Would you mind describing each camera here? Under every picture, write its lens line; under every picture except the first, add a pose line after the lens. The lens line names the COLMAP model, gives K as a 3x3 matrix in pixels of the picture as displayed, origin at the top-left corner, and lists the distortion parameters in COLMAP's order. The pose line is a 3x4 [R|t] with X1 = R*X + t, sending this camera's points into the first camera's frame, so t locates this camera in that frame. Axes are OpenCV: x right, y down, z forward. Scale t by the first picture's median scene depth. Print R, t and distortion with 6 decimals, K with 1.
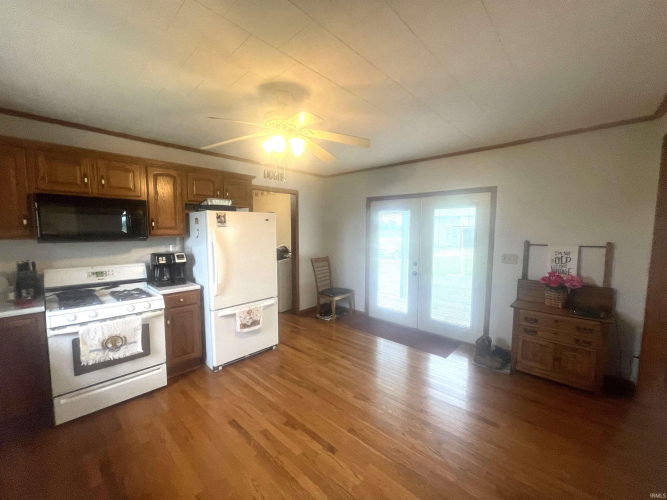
lens RADIAL K [[268.7, 0, 336.1], [0, 268.7, 255.1], [0, 0, 1]] dist [-0.004736, 0.000029]
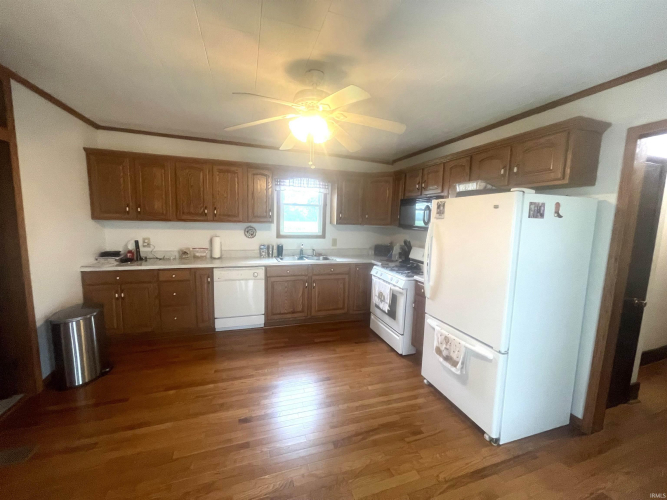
lens RADIAL K [[268.7, 0, 332.6], [0, 268.7, 252.5], [0, 0, 1]] dist [-0.004736, 0.000029]
pose [[-0.485246, 0.089852, -0.869749, 0.470827], [-0.118119, 0.978852, 0.167024, -0.105858], [0.866363, 0.183782, -0.464370, 1.158710]]
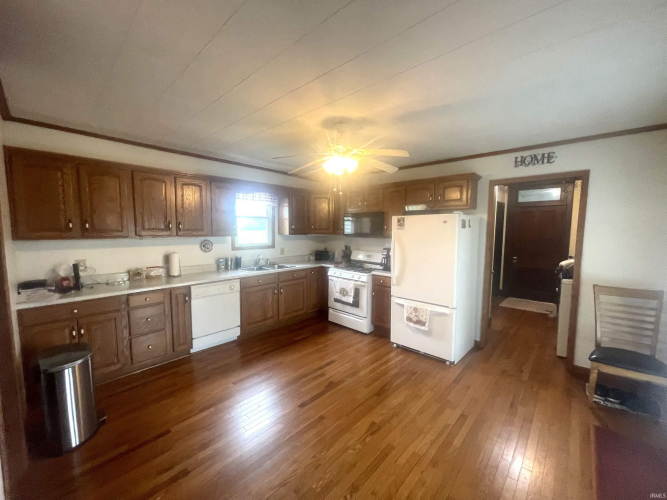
lens RADIAL K [[268.7, 0, 332.7], [0, 268.7, 252.0], [0, 0, 1]] dist [-0.004736, 0.000029]
pose [[-0.008245, 0.083732, -0.996454, 0.808606], [-0.105365, 0.990868, 0.084134, -0.075120], [0.994399, 0.105685, 0.000652, 0.734506]]
